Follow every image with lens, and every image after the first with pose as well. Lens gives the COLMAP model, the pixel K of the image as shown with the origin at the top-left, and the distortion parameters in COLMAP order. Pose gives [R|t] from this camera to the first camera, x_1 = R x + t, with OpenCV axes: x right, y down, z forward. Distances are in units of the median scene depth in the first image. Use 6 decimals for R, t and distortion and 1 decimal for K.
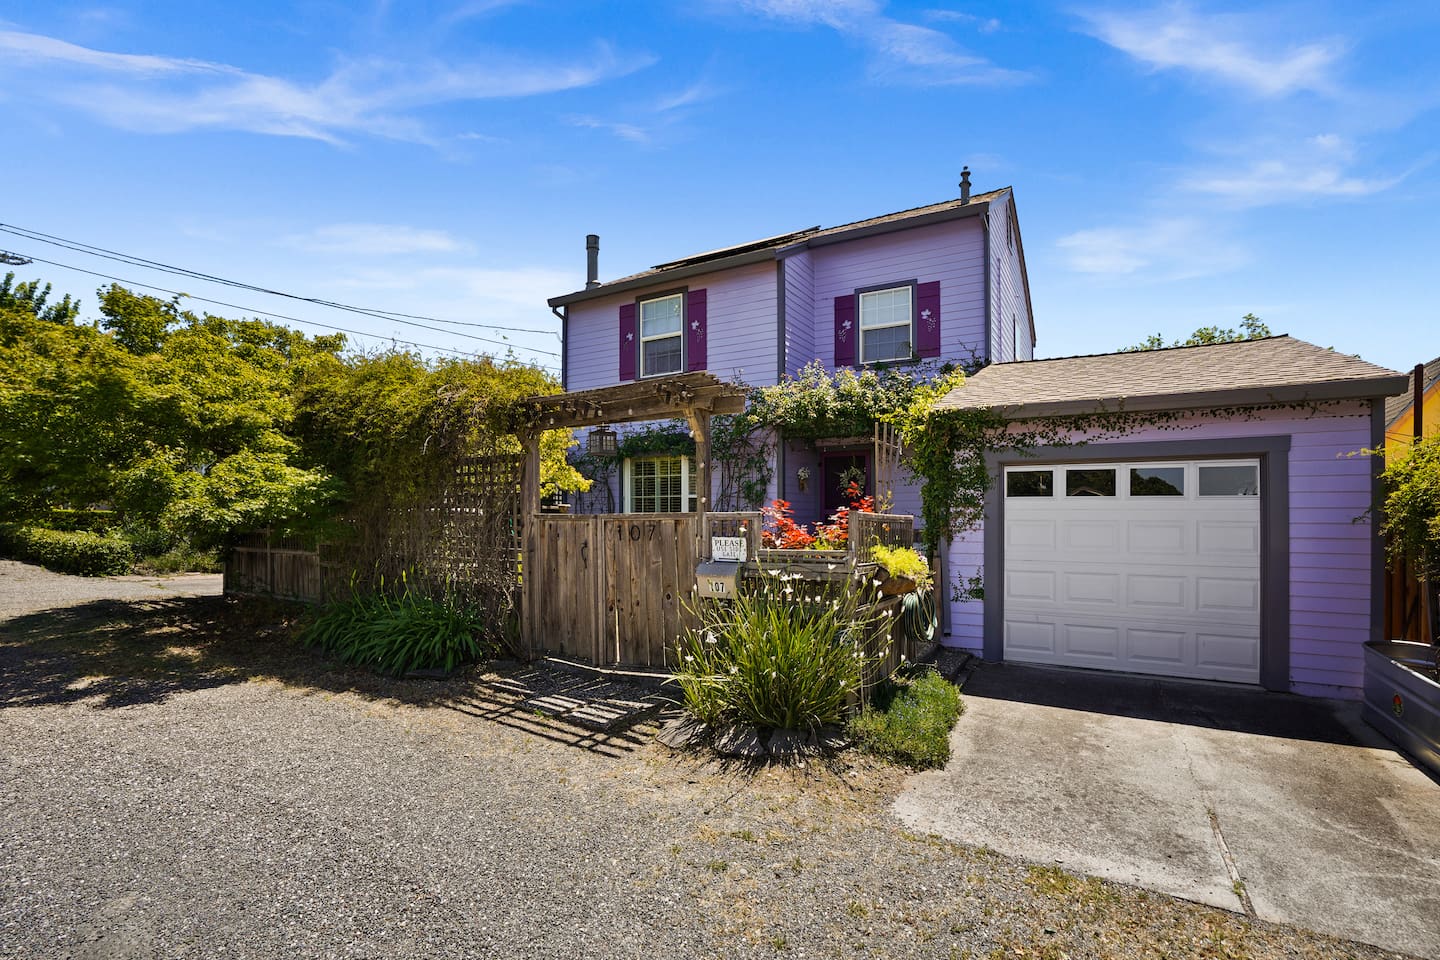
lens RADIAL K [[716.8, 0, 720.0], [0, 716.8, 480.0], [0, 0, 1]] dist [-0.068622, 0.032070]
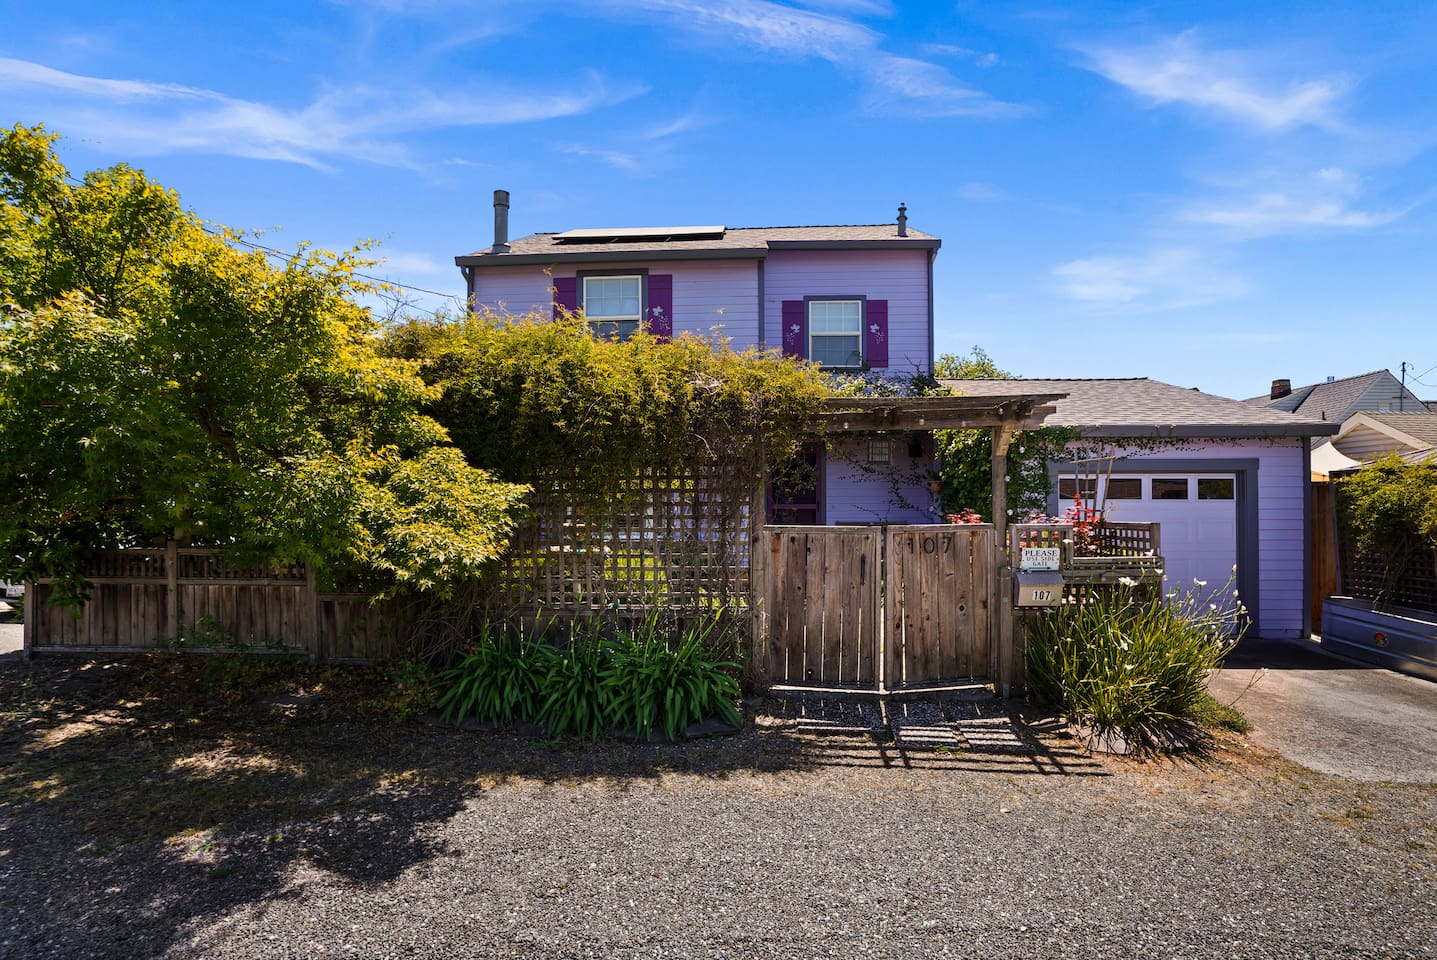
lens RADIAL K [[687.2, 0, 736.1], [0, 687.2, 475.5], [0, 0, 1]] dist [-0.073250, 0.027240]
pose [[0.874663, 0.009370, 0.484642, -0.790282], [-0.018309, 0.999738, 0.013714, -0.028104], [-0.484386, -0.020869, 0.874605, 0.320918]]
